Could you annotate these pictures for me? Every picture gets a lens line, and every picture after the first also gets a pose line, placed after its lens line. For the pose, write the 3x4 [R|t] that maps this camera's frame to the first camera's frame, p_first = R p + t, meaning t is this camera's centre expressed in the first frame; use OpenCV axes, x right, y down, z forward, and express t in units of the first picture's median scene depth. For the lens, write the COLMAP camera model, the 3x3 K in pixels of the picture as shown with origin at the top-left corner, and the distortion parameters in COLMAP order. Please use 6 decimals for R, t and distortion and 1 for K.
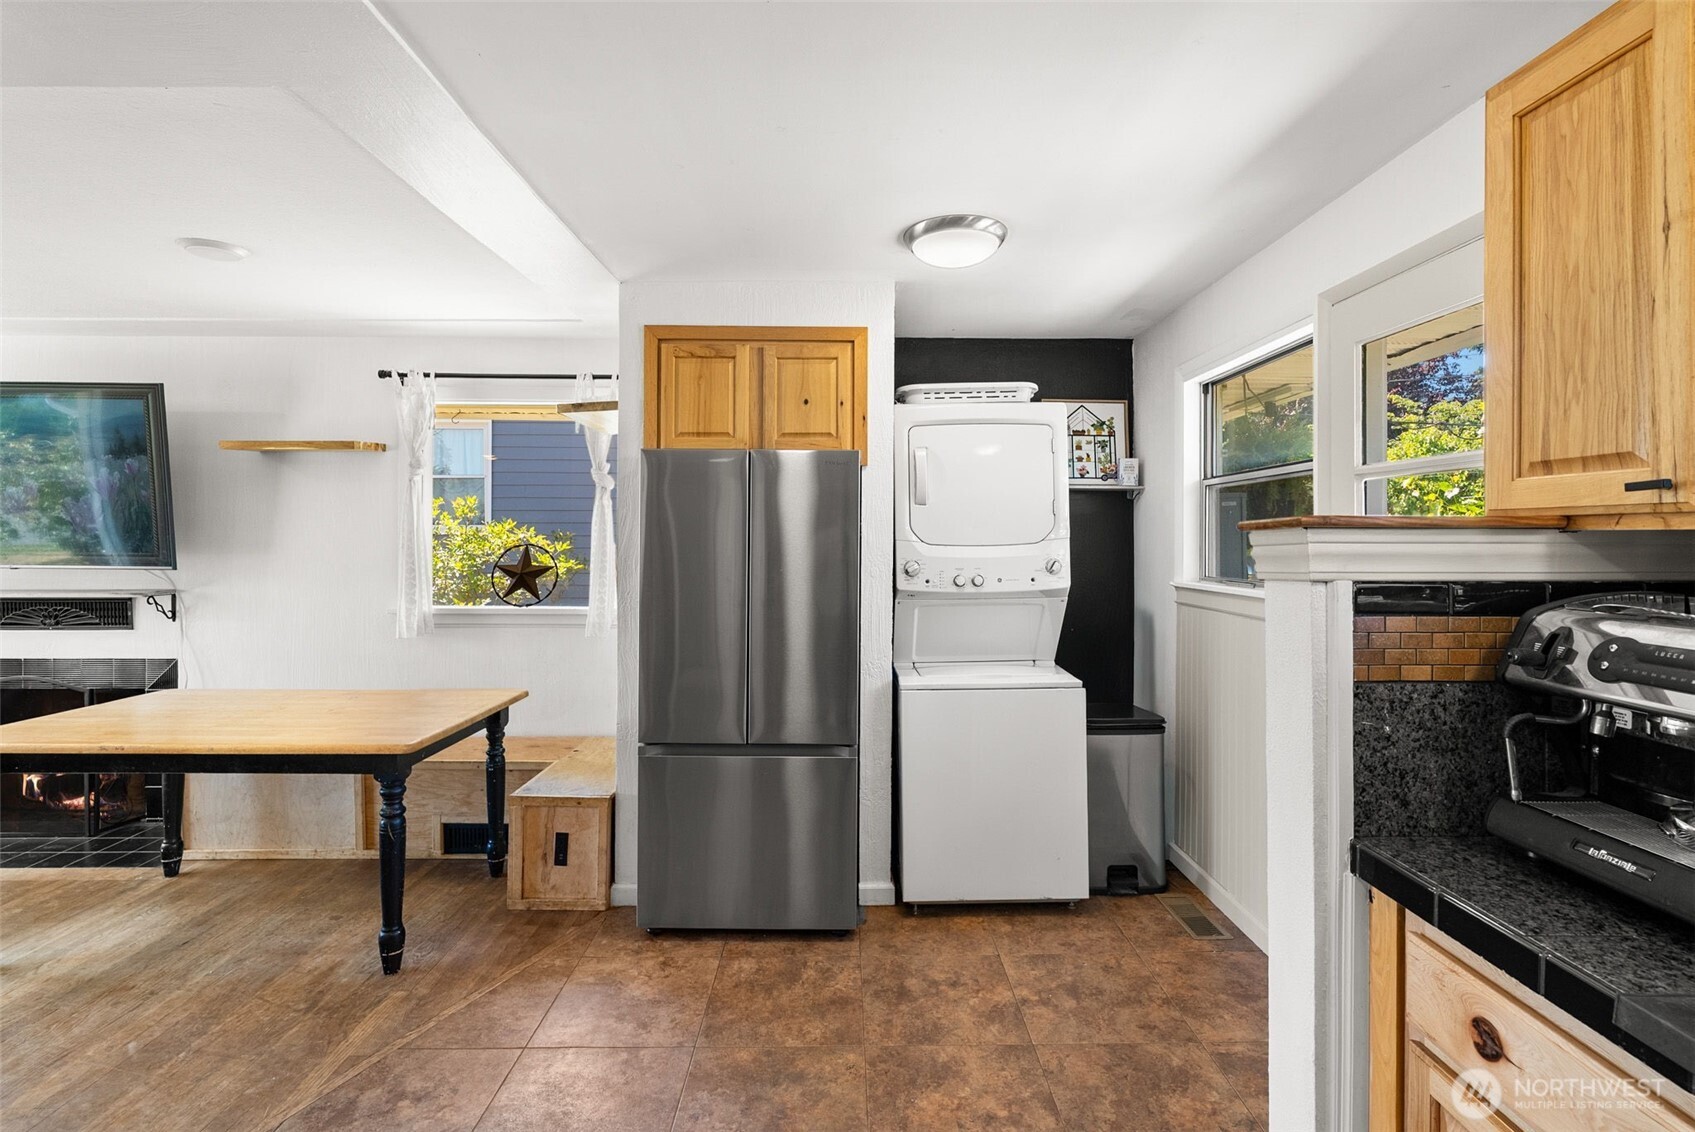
lens RADIAL K [[773.7, 0, 846.5], [0, 773.7, 544.2], [0, 0, 1]] dist [-0.001071, 0.000453]
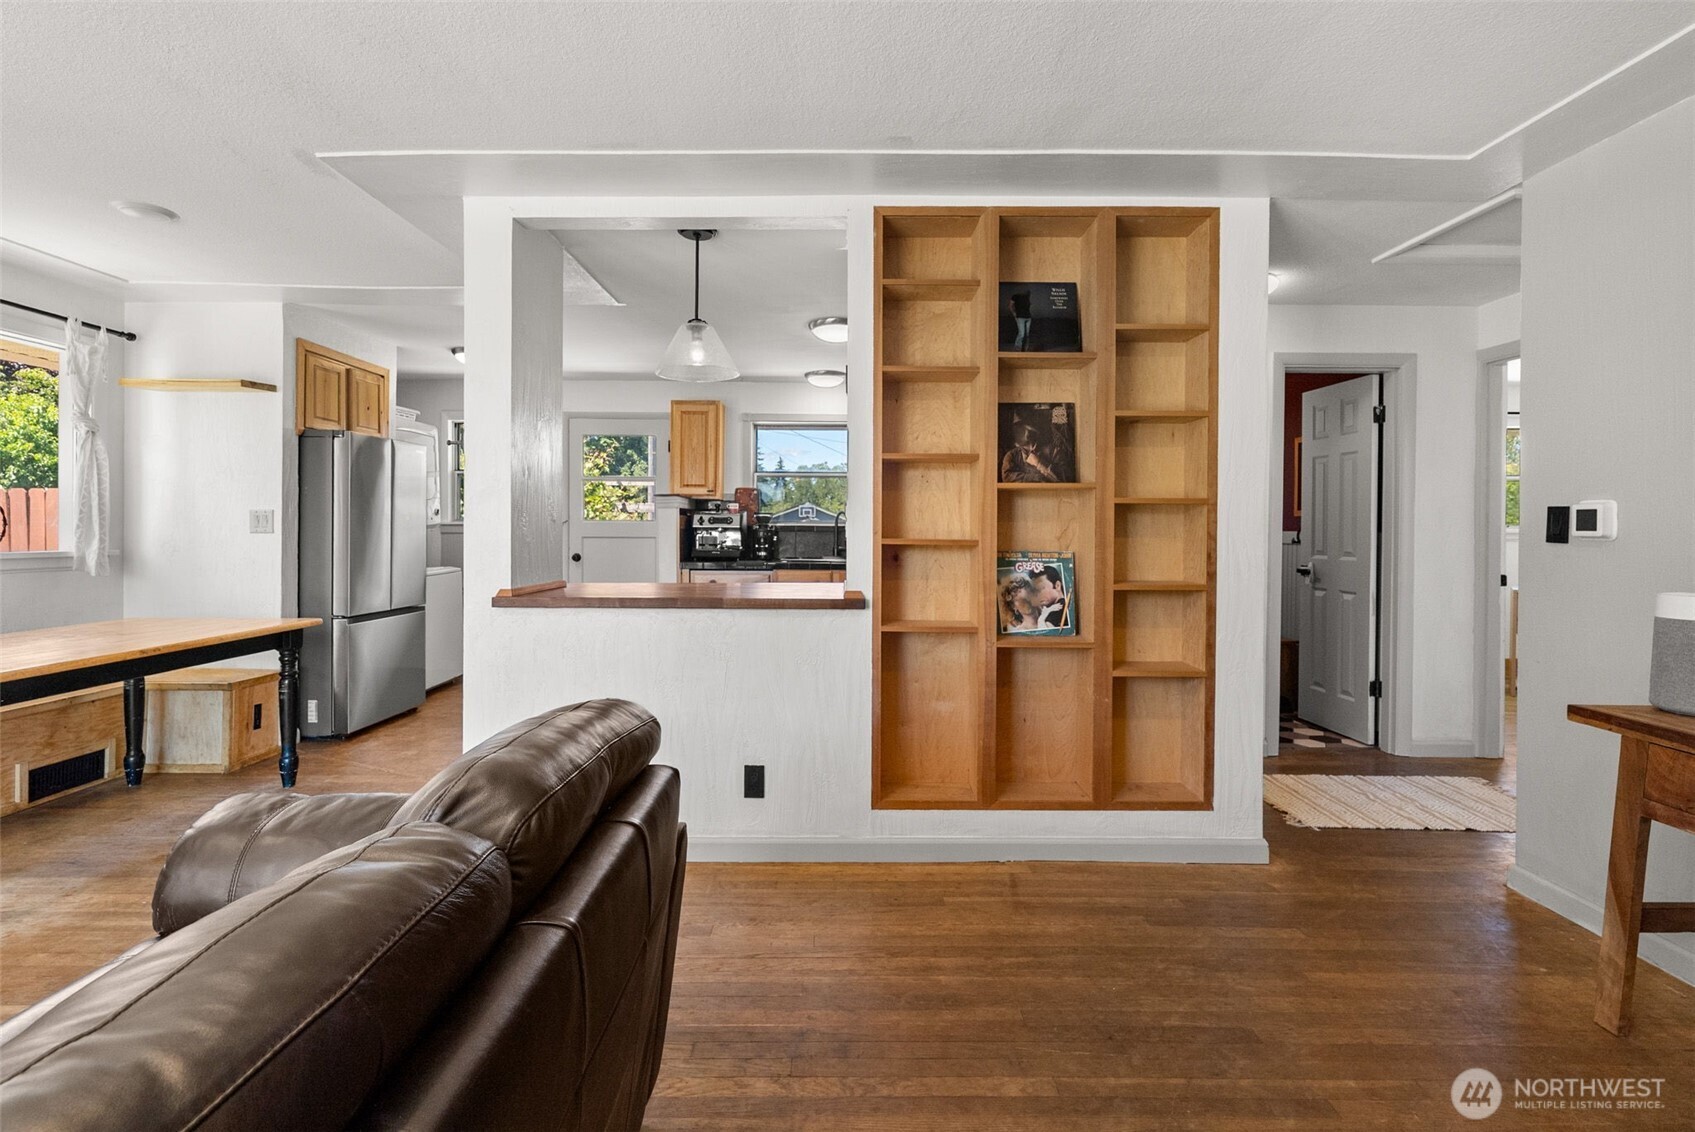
lens RADIAL K [[773.7, 0, 844.1], [0, 773.7, 531.1], [0, 0, 1]] dist [-0.001071, 0.000453]
pose [[0.008456, -0.007258, 0.999938, -1.687085], [0.000849, 0.999973, 0.007252, 0.065730], [-0.999964, 0.000788, 0.008462, -0.021874]]
